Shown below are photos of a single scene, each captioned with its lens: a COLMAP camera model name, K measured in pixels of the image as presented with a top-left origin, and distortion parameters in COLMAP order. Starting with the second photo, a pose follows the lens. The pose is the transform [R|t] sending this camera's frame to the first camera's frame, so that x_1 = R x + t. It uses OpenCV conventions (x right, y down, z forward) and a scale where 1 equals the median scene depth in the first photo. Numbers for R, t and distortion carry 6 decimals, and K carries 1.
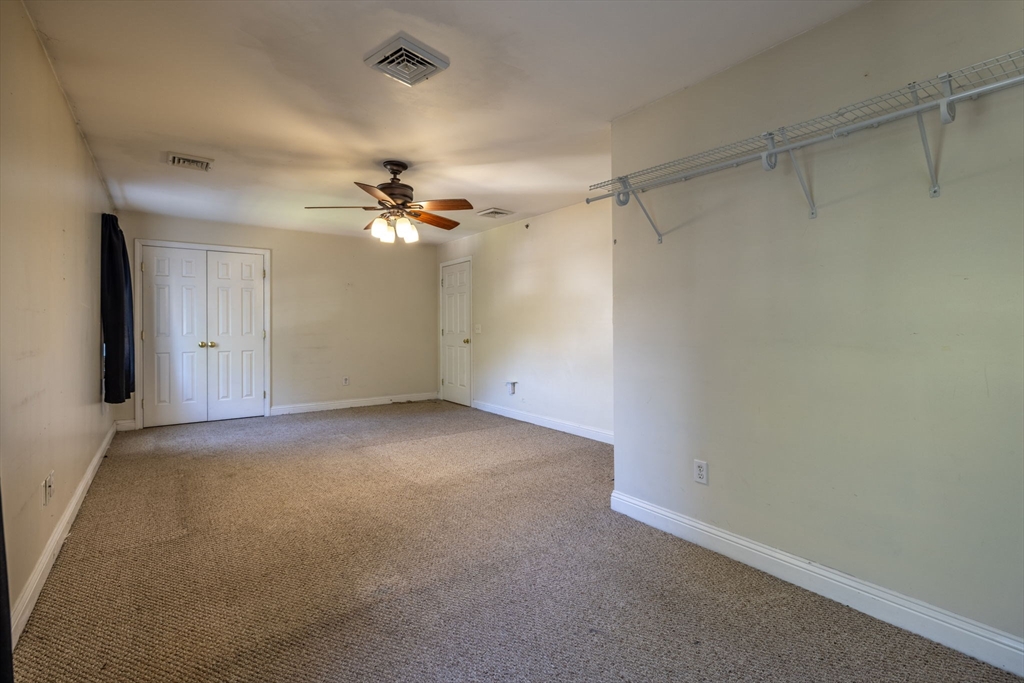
lens RADIAL K [[461.4, 0, 486.1], [0, 461.4, 333.6], [0, 0, 1]] dist [-0.020586, -0.000119]
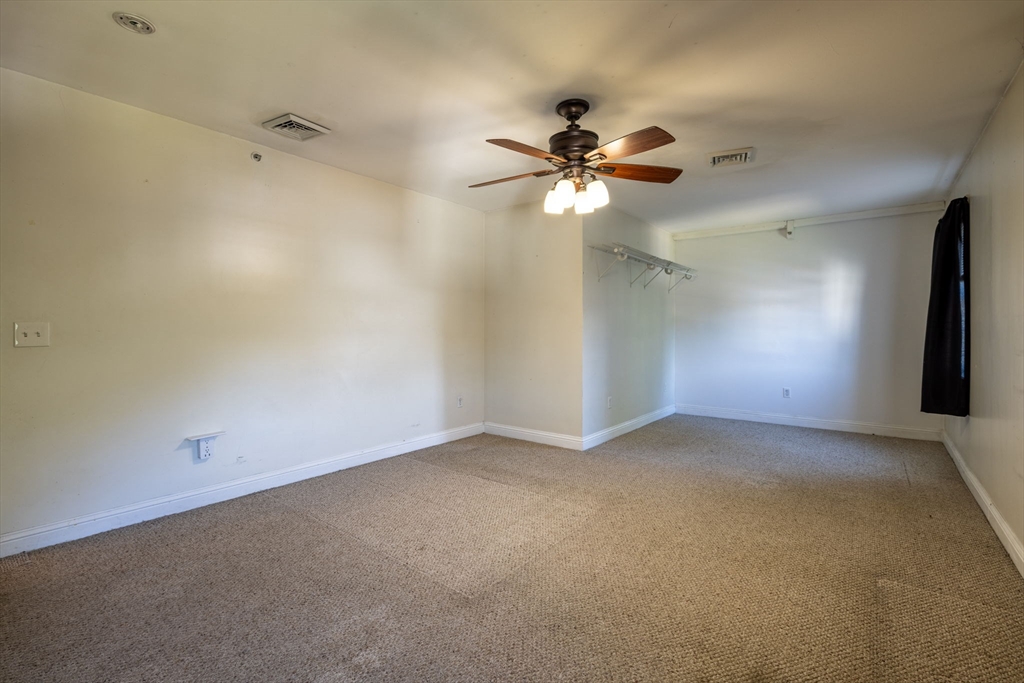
lens RADIAL K [[476.0, 0, 513.4], [0, 476.0, 337.8], [0, 0, 1]] dist [-0.000360, -0.000502]
pose [[-0.309218, -0.020583, 0.950768, -0.904960], [0.009668, 0.999646, 0.024786, -0.023930], [-0.950942, 0.016857, -0.308909, 1.352878]]
